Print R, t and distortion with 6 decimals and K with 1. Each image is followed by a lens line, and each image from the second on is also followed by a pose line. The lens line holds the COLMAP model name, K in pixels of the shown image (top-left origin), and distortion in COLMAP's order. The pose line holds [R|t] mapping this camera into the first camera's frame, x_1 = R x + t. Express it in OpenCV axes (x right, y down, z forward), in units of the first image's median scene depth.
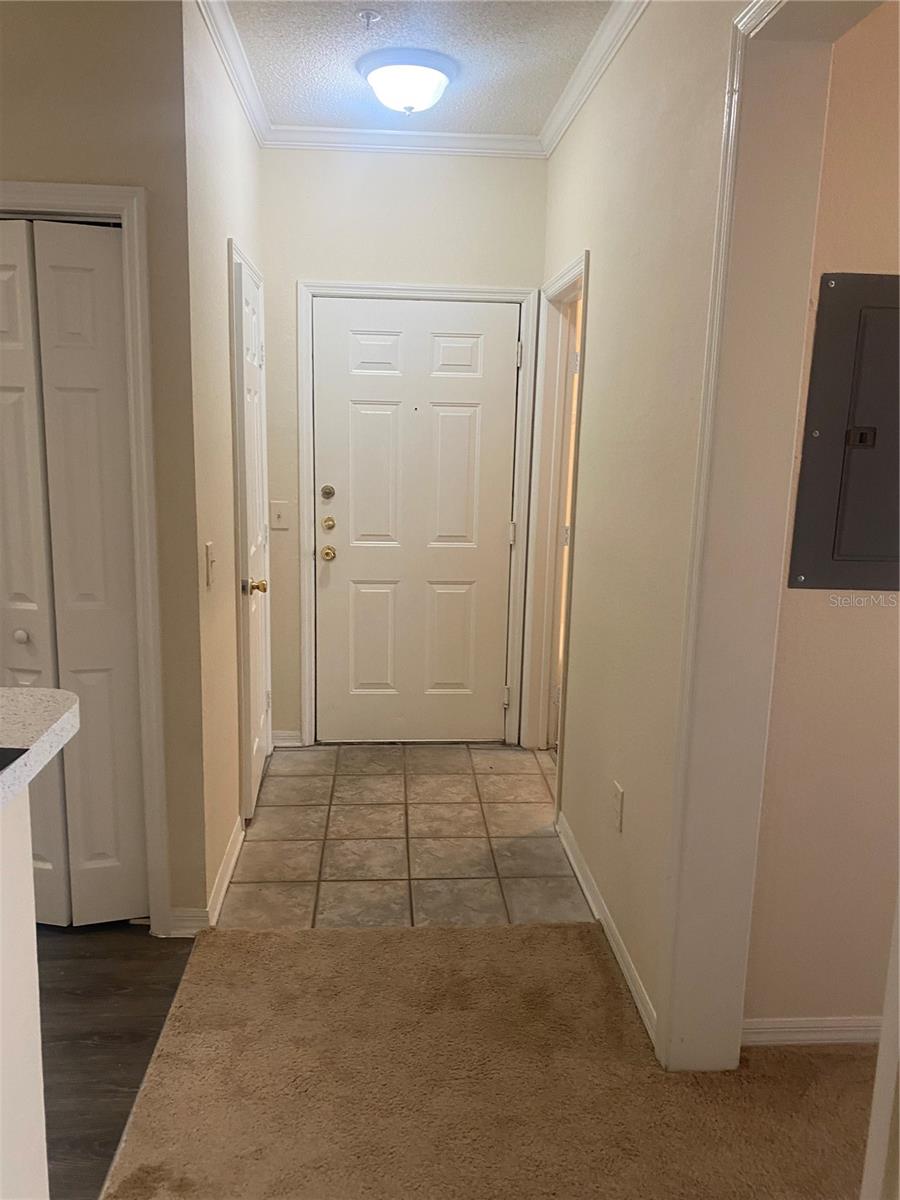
lens RADIAL K [[918.5, 0, 453.2], [0, 918.5, 606.4], [0, 0, 1]] dist [0.038464, -0.024524]
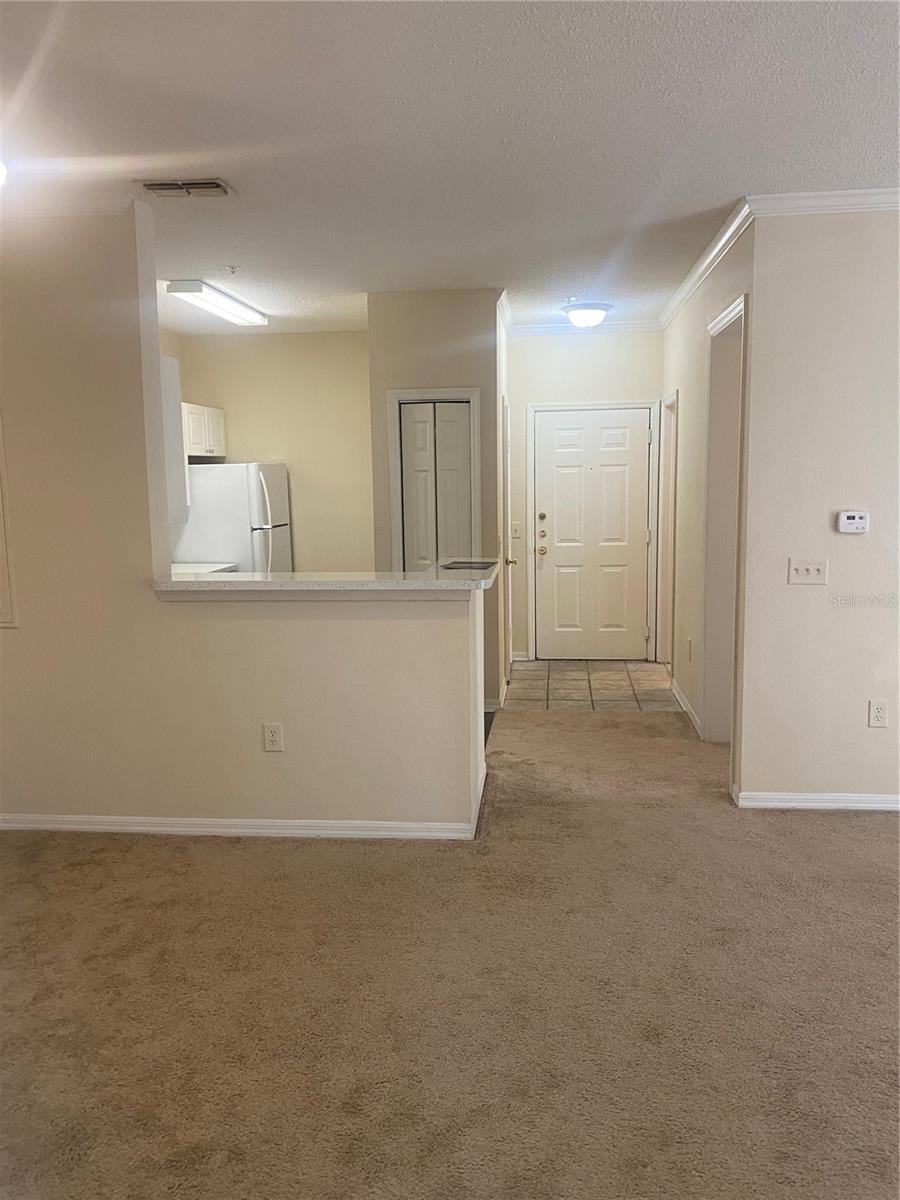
lens RADIAL K [[918.5, 0, 442.6], [0, 918.5, 597.2], [0, 0, 1]] dist [0.038464, -0.024524]
pose [[0.980466, -0.015413, -0.196084, 0.023646], [0.002920, 0.997956, -0.063842, 0.155582], [0.196667, 0.062023, 0.978507, -0.827191]]
